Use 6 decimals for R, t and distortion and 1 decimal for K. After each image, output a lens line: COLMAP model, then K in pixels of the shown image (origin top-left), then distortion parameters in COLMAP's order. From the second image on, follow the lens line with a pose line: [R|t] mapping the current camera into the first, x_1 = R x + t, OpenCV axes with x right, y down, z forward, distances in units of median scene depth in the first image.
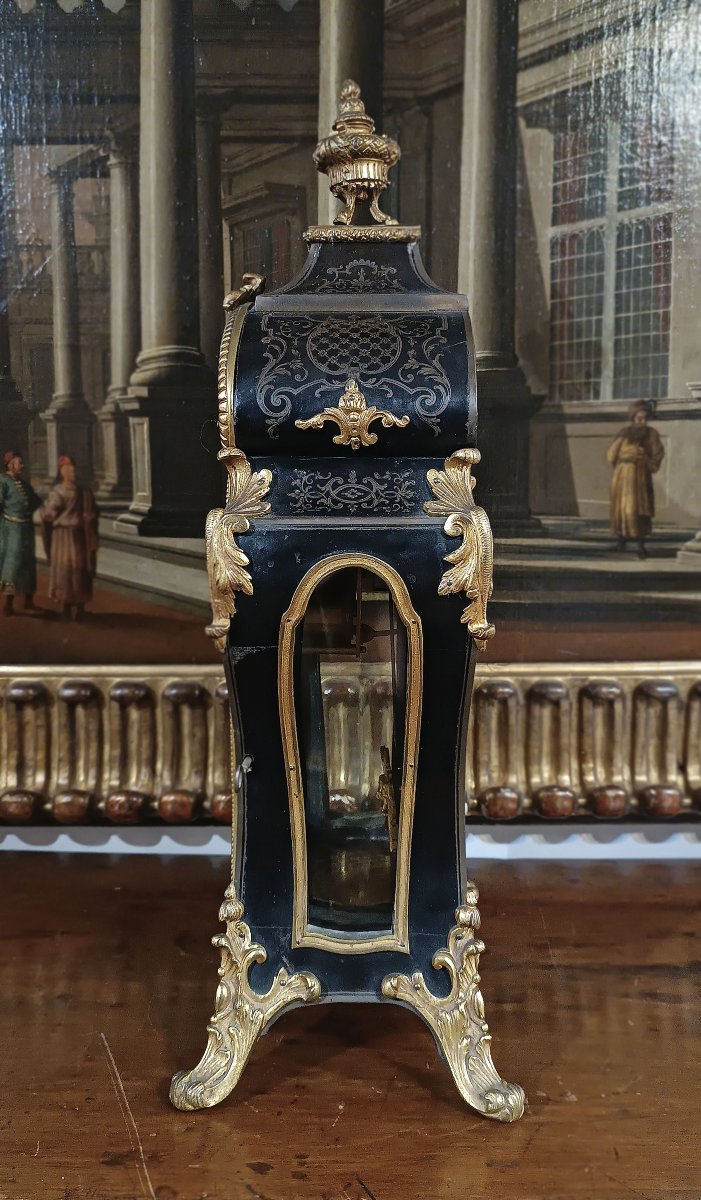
lens RADIAL K [[1070.4, 0, 337.6], [0, 1070.4, 591.7], [0, 0, 1]] dist [0.011106, -0.005712]
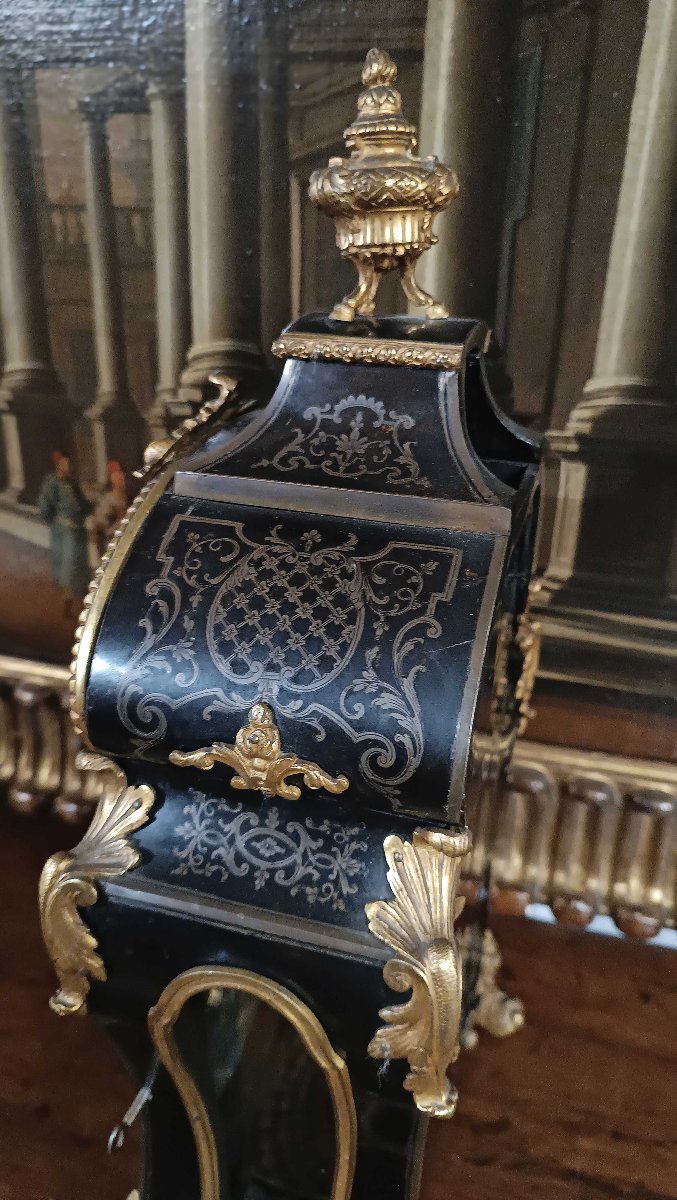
lens RADIAL K [[883.6, 0, 346.9], [0, 883.6, 593.6], [0, 0, 1]] dist [-0.020473, -0.003298]
pose [[0.967036, 0.126939, -0.220745, 0.100953], [-0.056050, 0.951738, 0.301751, -0.256169], [0.248395, -0.279431, 0.927479, 0.362869]]
